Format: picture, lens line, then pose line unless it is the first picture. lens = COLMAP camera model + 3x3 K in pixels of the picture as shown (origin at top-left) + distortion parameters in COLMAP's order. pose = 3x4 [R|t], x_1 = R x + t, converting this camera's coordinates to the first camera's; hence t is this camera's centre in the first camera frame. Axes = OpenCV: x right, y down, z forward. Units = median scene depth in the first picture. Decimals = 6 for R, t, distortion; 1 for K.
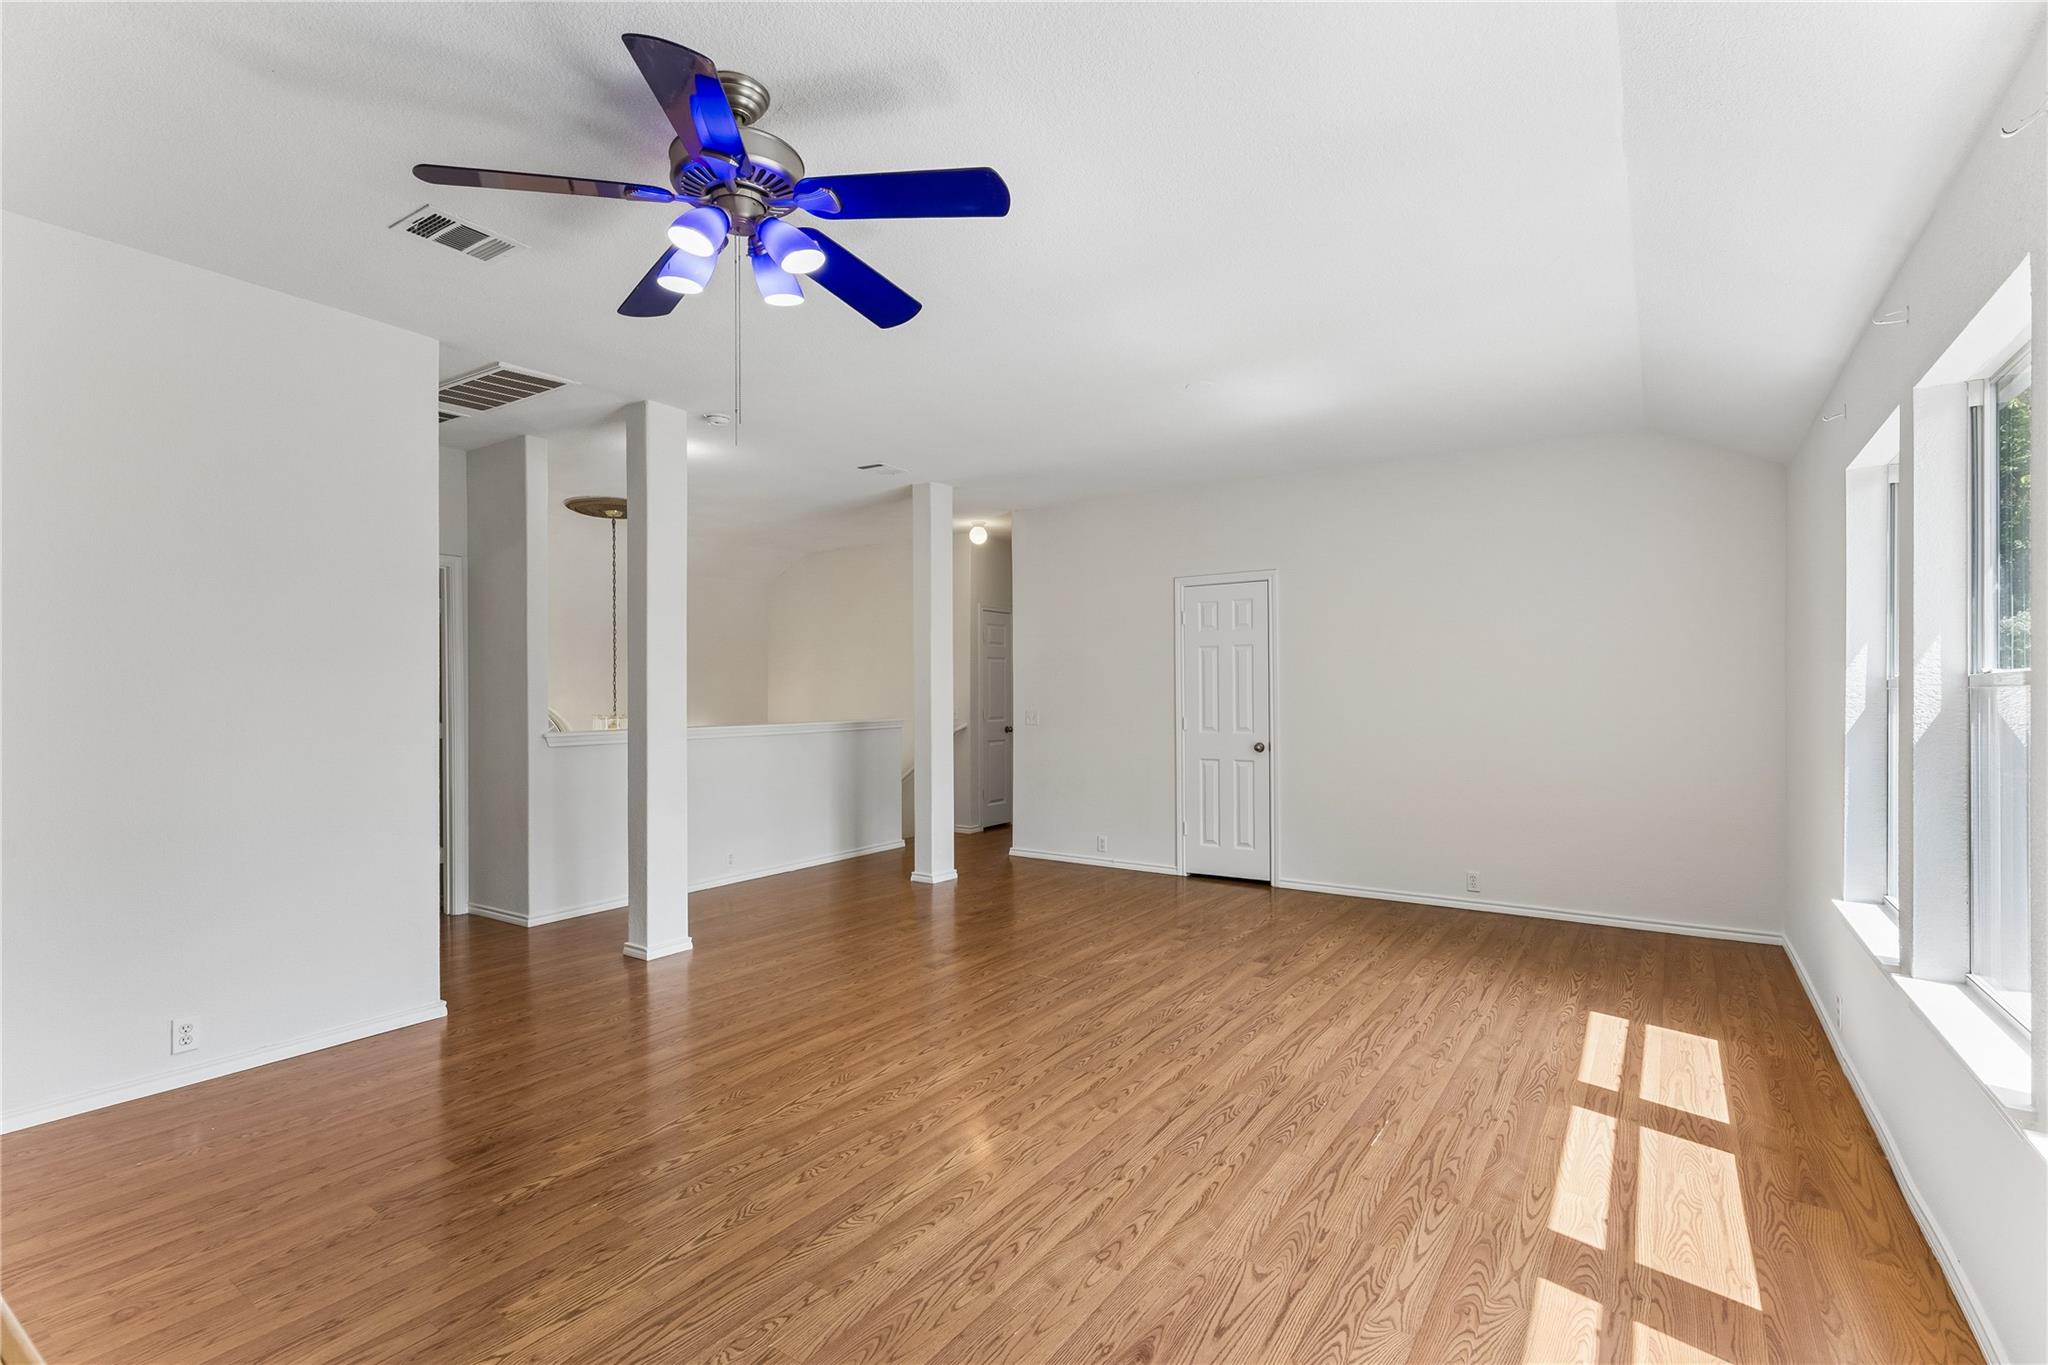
lens RADIAL K [[935.1, 0, 1023.8], [0, 935.1, 690.2], [0, 0, 1]] dist [0.001925, 0.000182]
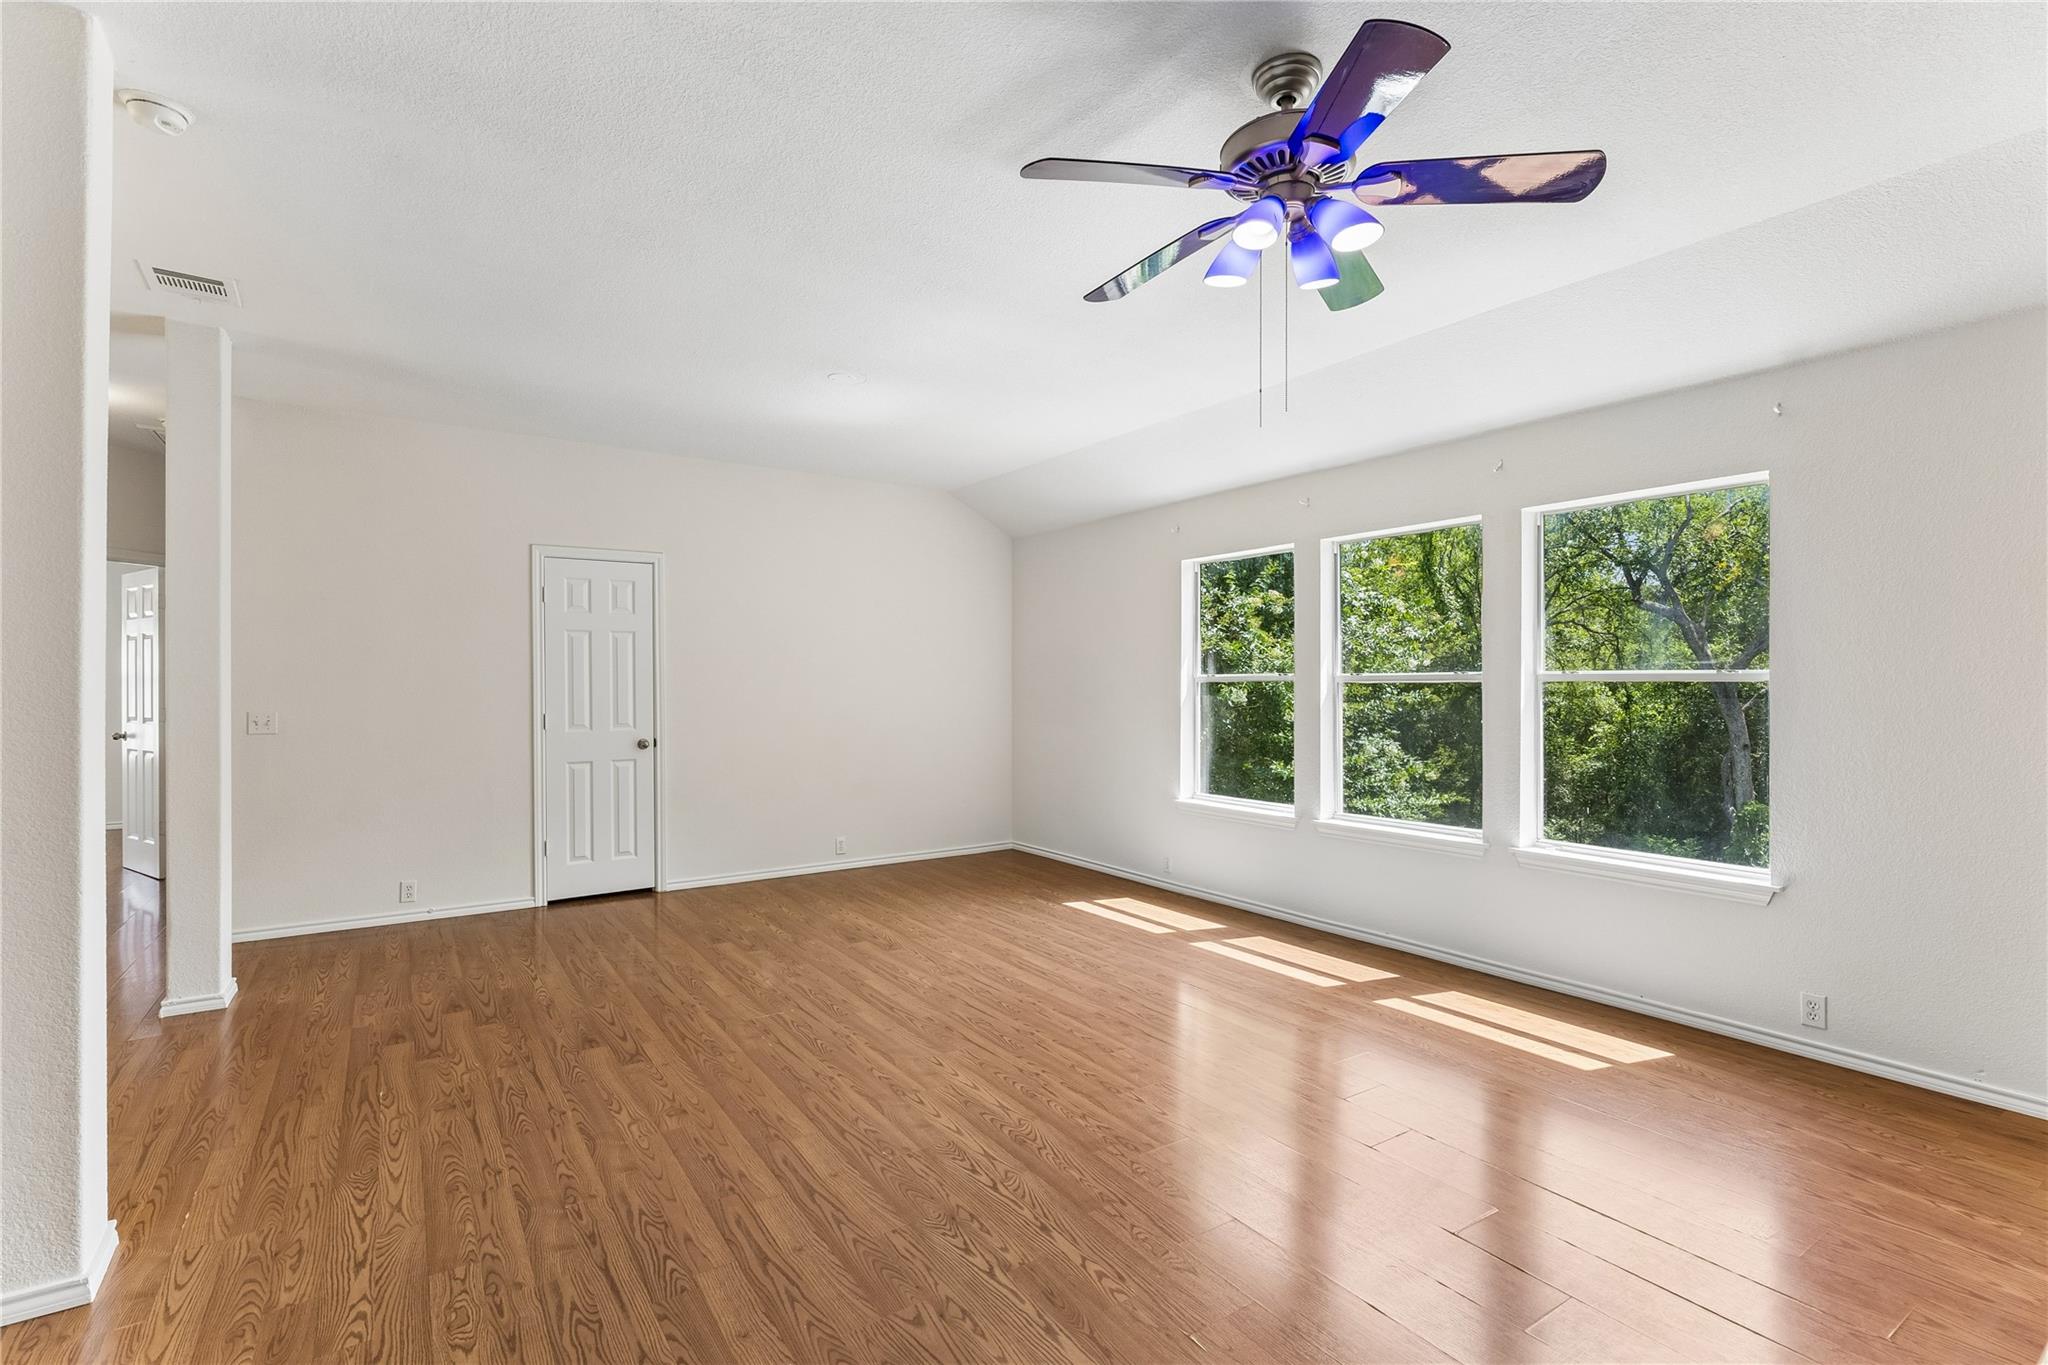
lens RADIAL K [[932.6, 0, 1026.0], [0, 932.6, 678.7], [0, 0, 1]] dist [0.001616, -0.000181]
pose [[0.372323, 0.005410, 0.928088, -0.767868], [-0.000698, 0.999984, -0.005550, 0.002640], [-0.928103, 0.001418, 0.372321, 0.519107]]
